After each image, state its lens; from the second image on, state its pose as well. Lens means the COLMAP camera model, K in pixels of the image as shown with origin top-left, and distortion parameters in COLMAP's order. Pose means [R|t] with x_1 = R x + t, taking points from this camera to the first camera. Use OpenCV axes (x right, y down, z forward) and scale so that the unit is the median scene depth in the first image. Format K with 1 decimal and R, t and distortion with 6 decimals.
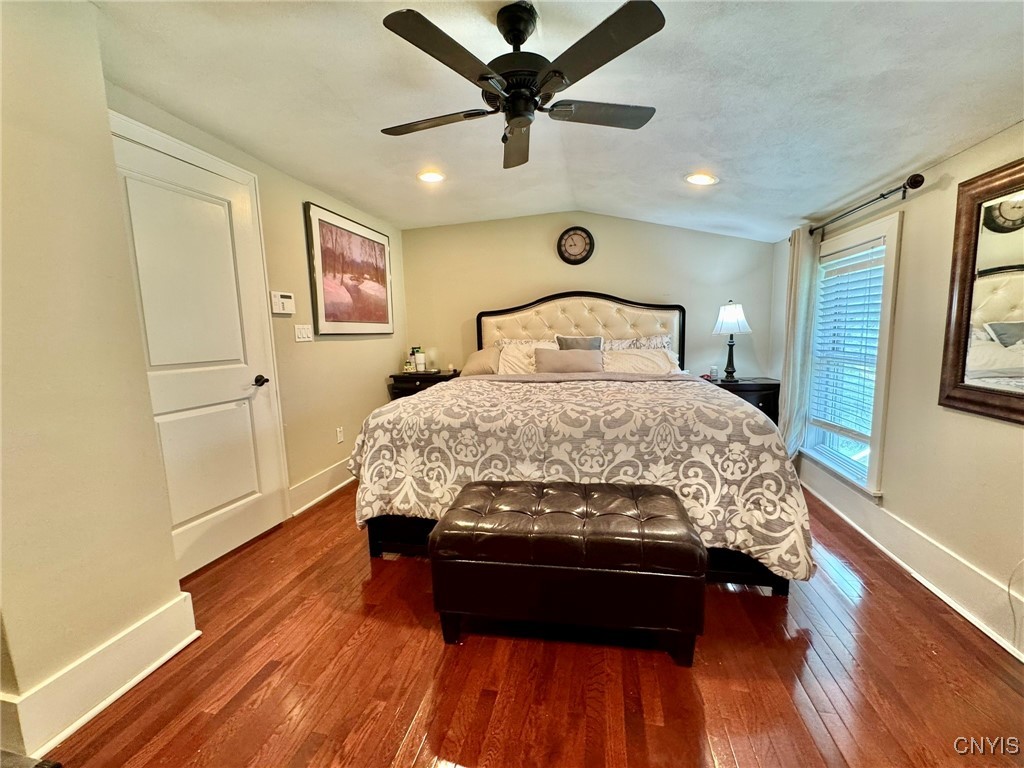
lens RADIAL K [[405.1, 0, 512.0], [0, 405.1, 384.0], [0, 0, 1]] dist [-0.001720, -0.000037]
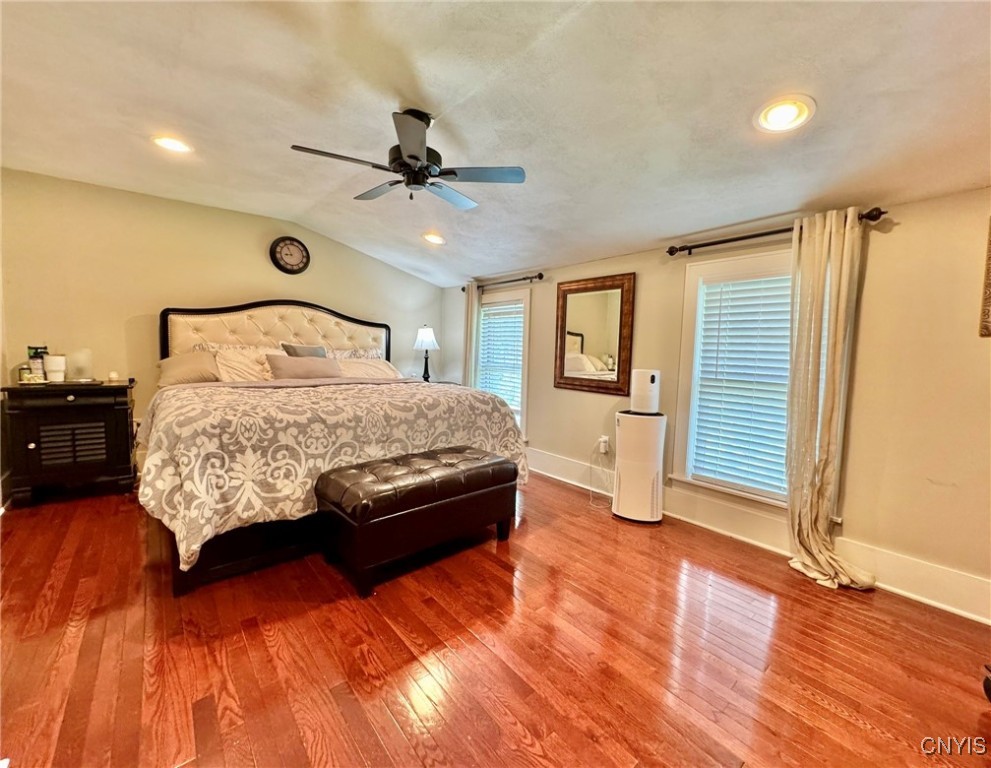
lens RADIAL K [[415.9, 0, 495.5], [0, 415.9, 384.0], [0, 0, 1]] dist [0.000993, -0.000048]
pose [[0.612264, -0.014515, 0.790520, -0.680920], [0.052972, 0.998338, -0.022696, 0.057855], [-0.788877, 0.055771, 0.612015, -0.047836]]
